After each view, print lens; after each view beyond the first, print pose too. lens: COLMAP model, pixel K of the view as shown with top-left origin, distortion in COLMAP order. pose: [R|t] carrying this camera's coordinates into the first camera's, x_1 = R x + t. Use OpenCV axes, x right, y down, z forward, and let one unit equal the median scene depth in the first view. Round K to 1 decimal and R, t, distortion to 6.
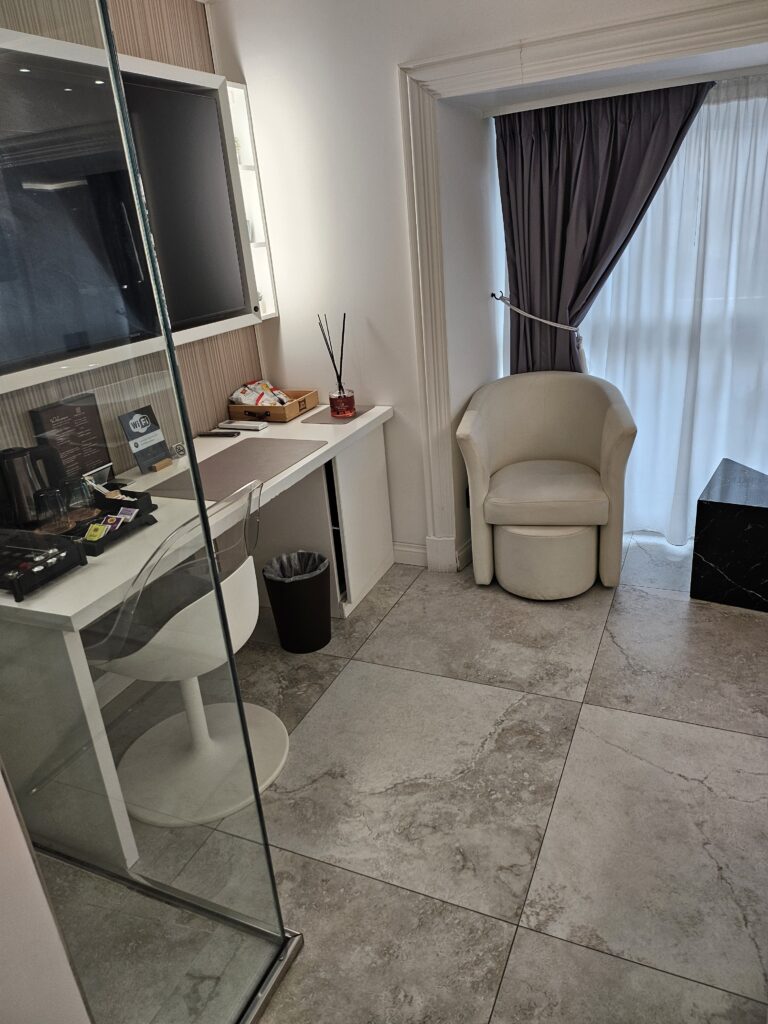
lens RADIAL K [[721.6, 0, 384.0], [0, 721.6, 512.0], [0, 0, 1]] dist [0.216337, -0.000150]
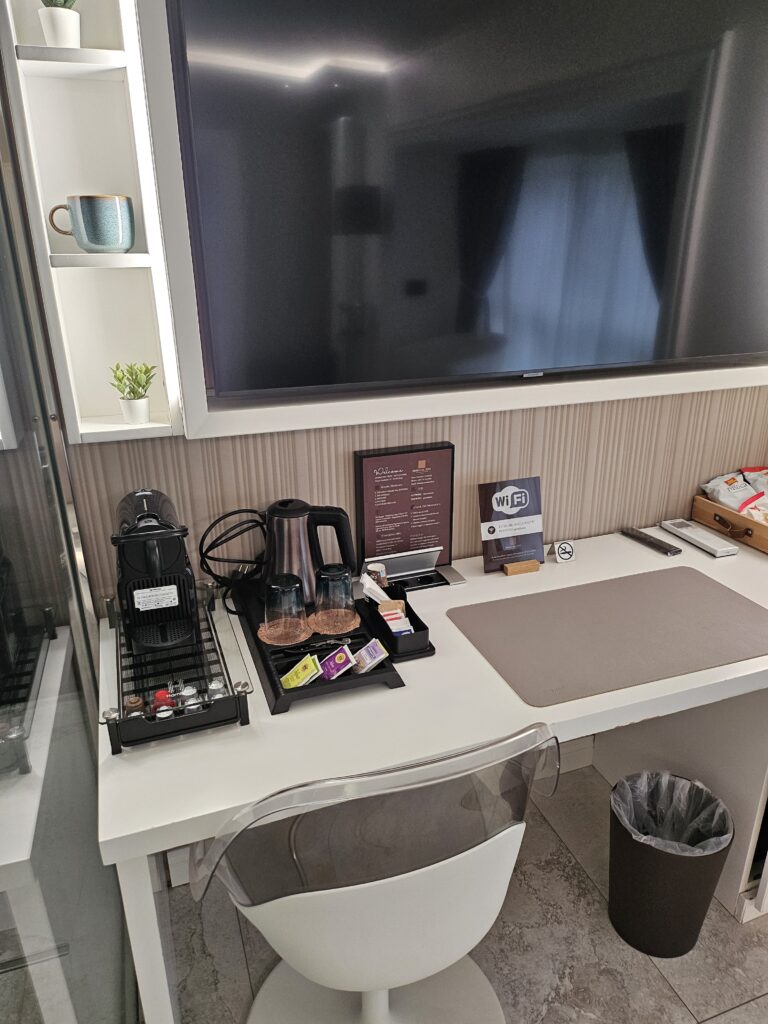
lens RADIAL K [[737.2, 0, 384.0], [0, 737.2, 512.0], [0, 0, 1]] dist [-0.017591, -0.003454]
pose [[0.693507, 0.337499, -0.636508, 0.007305], [-0.329484, 0.934258, 0.136387, -0.148454], [0.640694, 0.115134, 0.759115, 0.404497]]
